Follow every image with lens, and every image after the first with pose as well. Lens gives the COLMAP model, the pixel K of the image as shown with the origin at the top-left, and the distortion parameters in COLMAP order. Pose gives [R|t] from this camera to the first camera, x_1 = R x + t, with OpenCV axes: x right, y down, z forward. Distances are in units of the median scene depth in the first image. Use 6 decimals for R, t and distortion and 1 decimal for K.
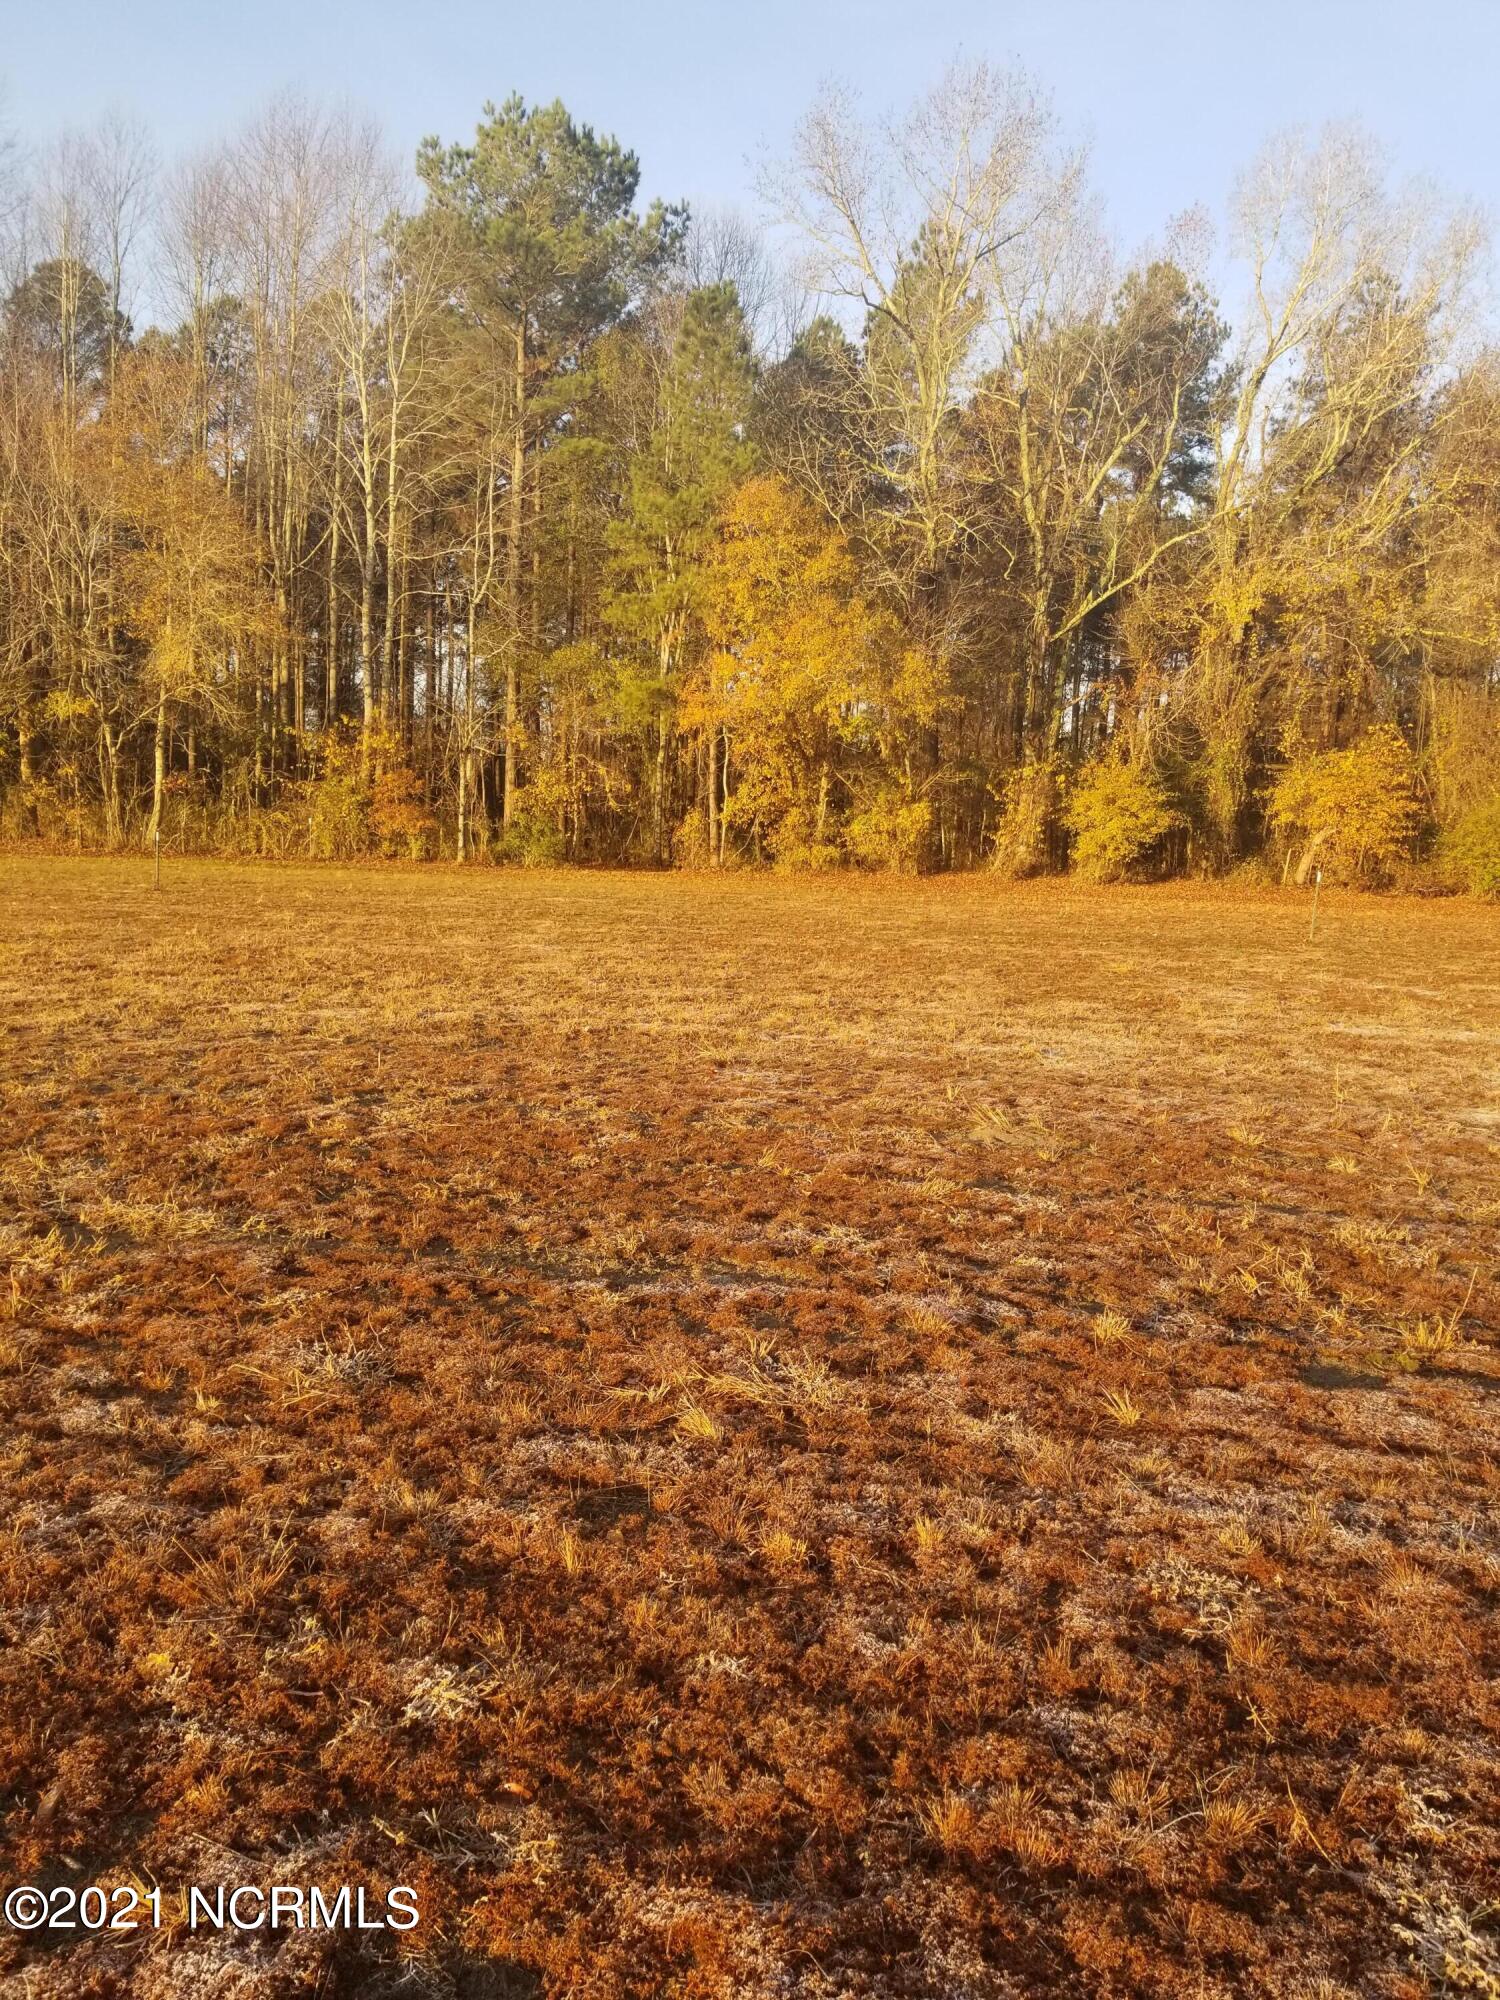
lens RADIAL K [[1492.2, 0, 750.0], [0, 1492.2, 1000.0], [0, 0, 1]] dist [0.082115, -0.179968]
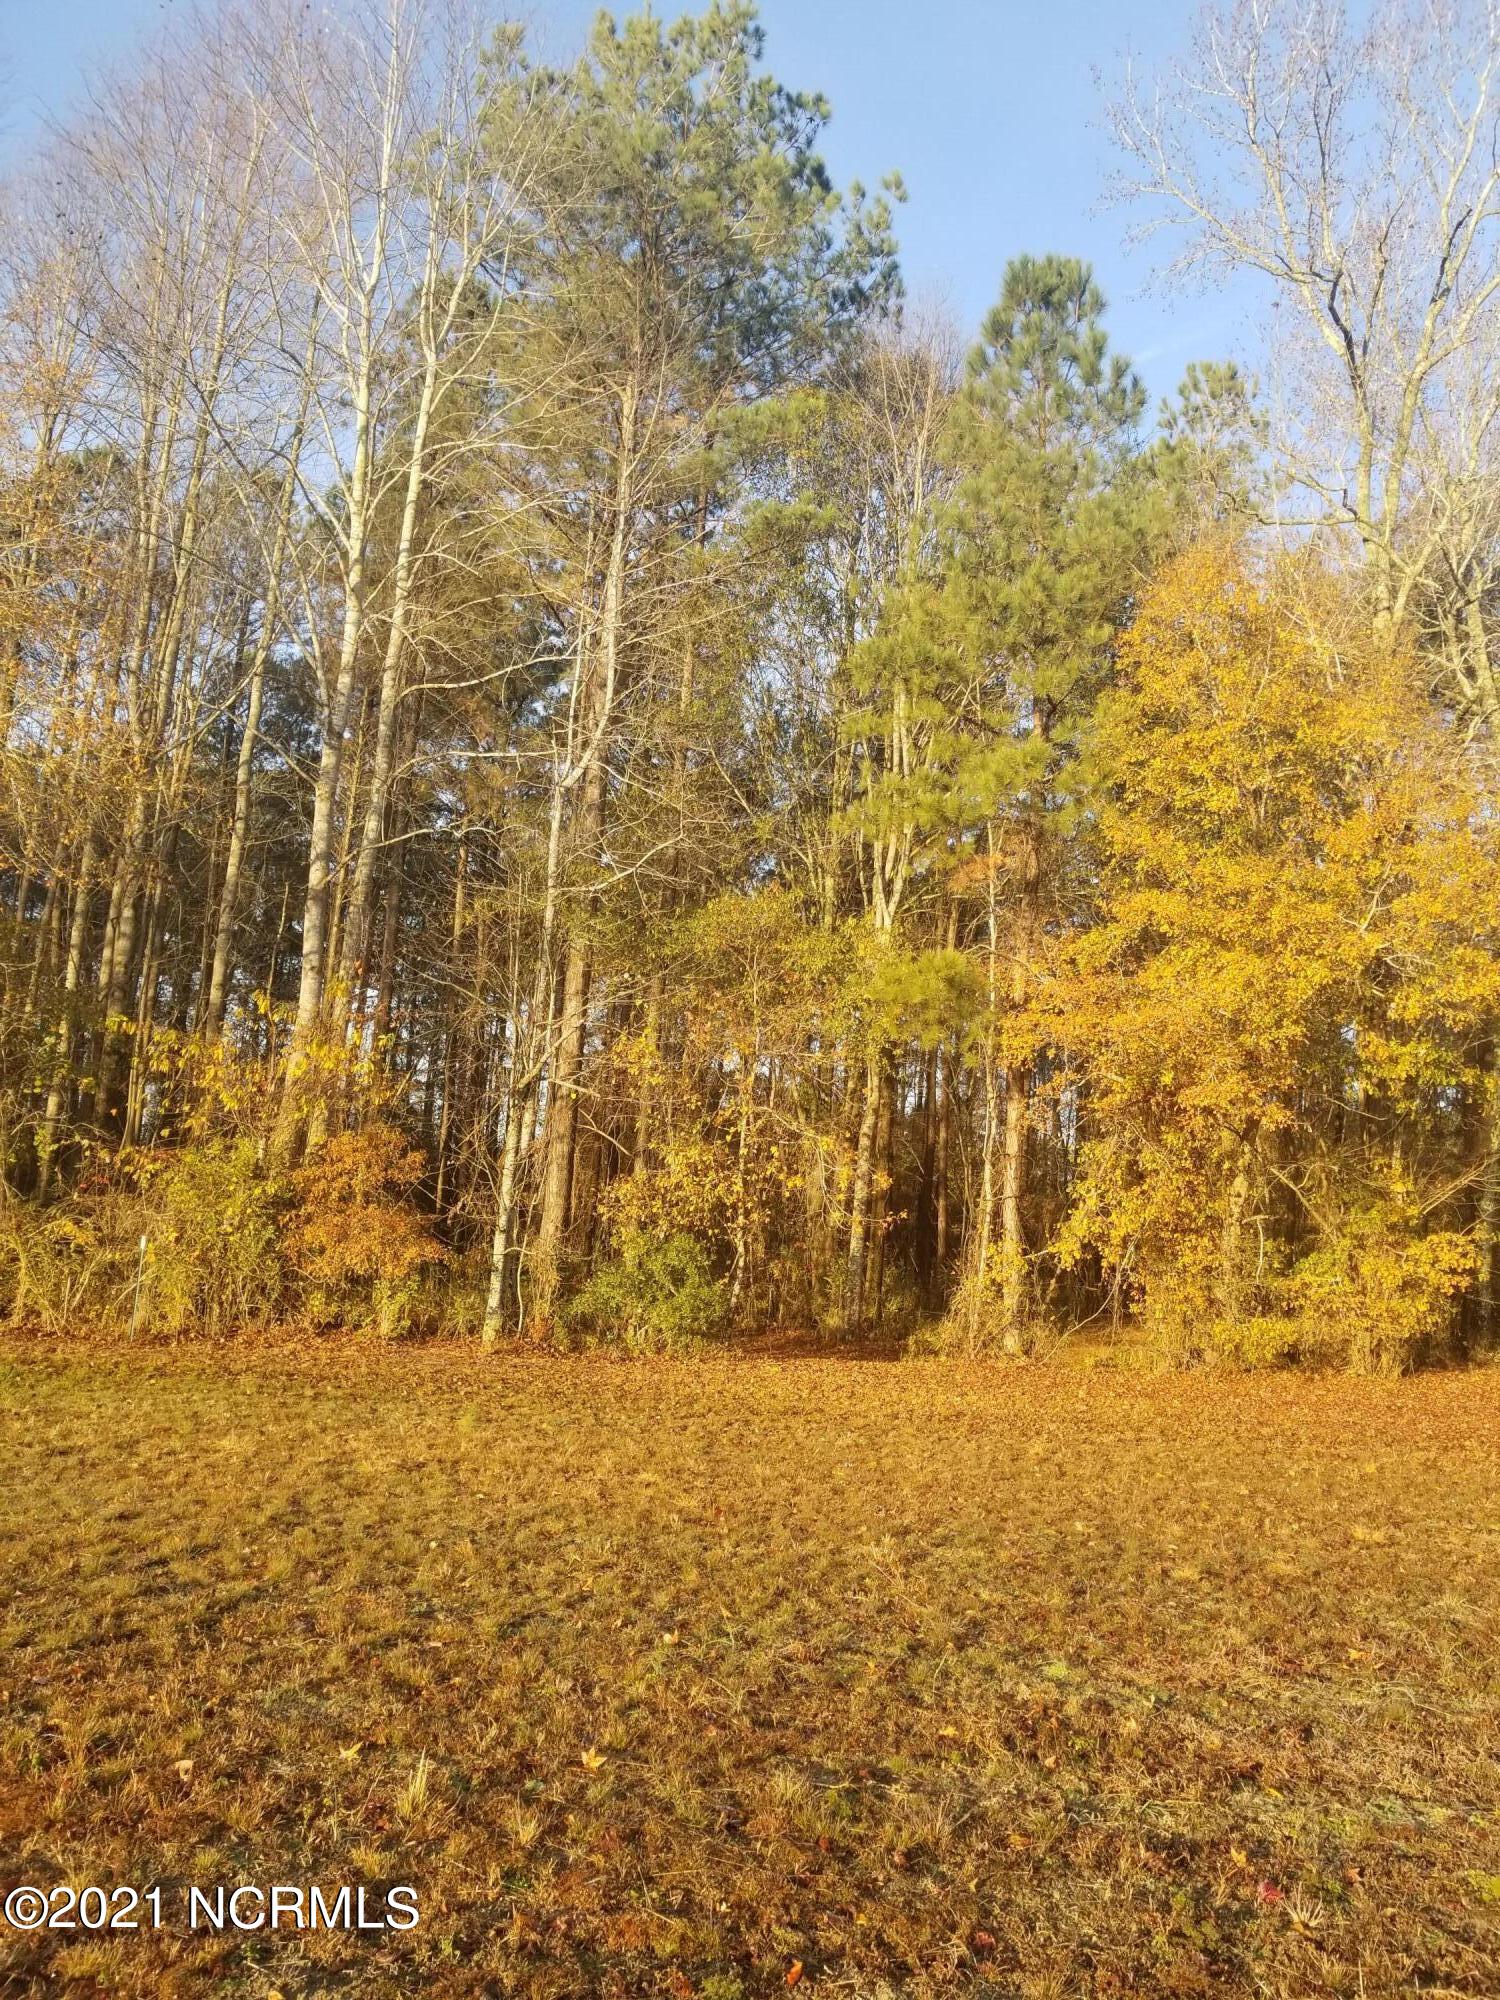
lens RADIAL K [[1492.2, 0, 750.0], [0, 1492.2, 1000.0], [0, 0, 1]] dist [0.082115, -0.179968]
pose [[0.993986, 0.041613, 0.101293, -0.168521], [-0.013072, 0.963460, -0.267532, -0.073415], [-0.108724, 0.264599, 0.958210, 0.557372]]
